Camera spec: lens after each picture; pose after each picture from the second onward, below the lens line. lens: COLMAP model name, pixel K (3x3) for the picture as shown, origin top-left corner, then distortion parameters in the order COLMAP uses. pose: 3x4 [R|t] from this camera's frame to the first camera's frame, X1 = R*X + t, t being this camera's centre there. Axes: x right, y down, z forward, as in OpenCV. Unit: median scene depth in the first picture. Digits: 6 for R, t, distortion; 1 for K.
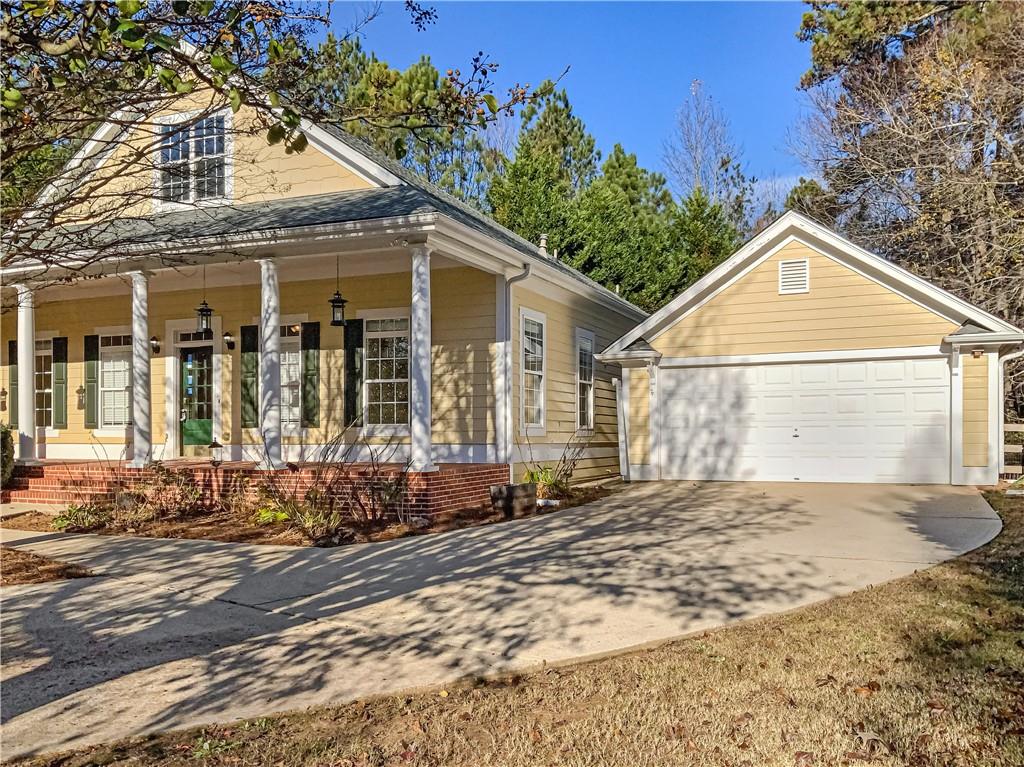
lens RADIAL K [[858.4, 0, 512.0], [0, 858.4, 383.5], [0, 0, 1]] dist [0.003223, -0.006662]
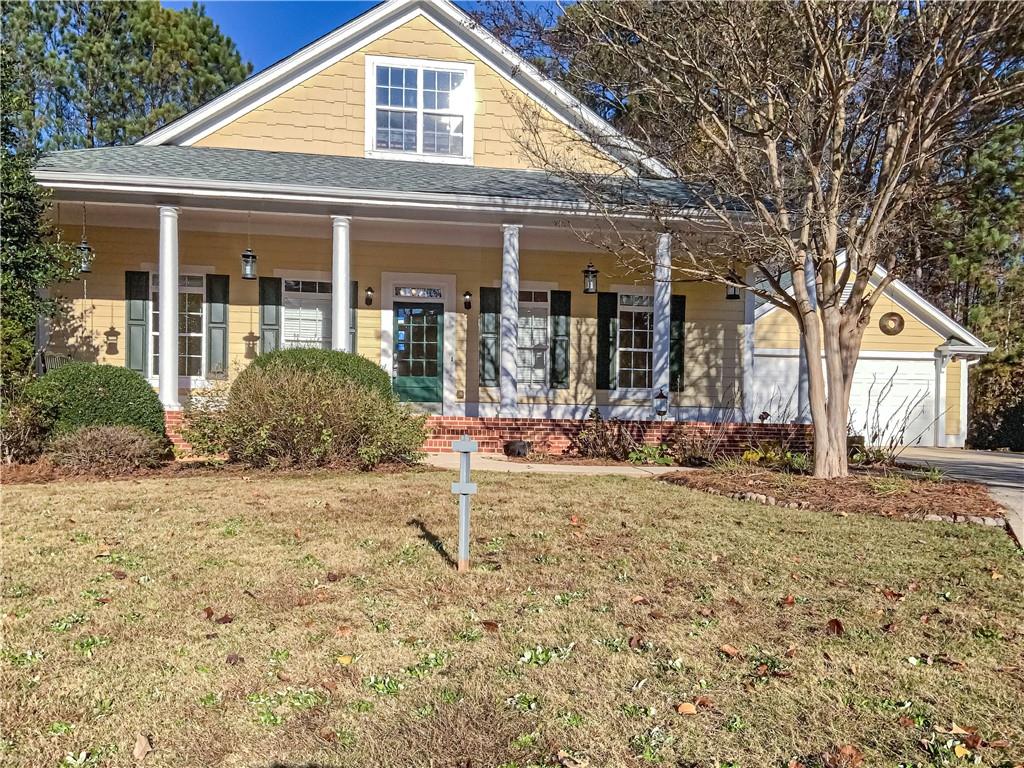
lens RADIAL K [[858.4, 0, 512.0], [0, 858.4, 384.0], [0, 0, 1]] dist [0.003223, -0.006662]
pose [[0.858164, 0.048113, 0.511116, -0.837710], [-0.049782, 0.998706, -0.010428, 0.060168], [-0.510956, -0.016495, 0.859448, 0.109382]]
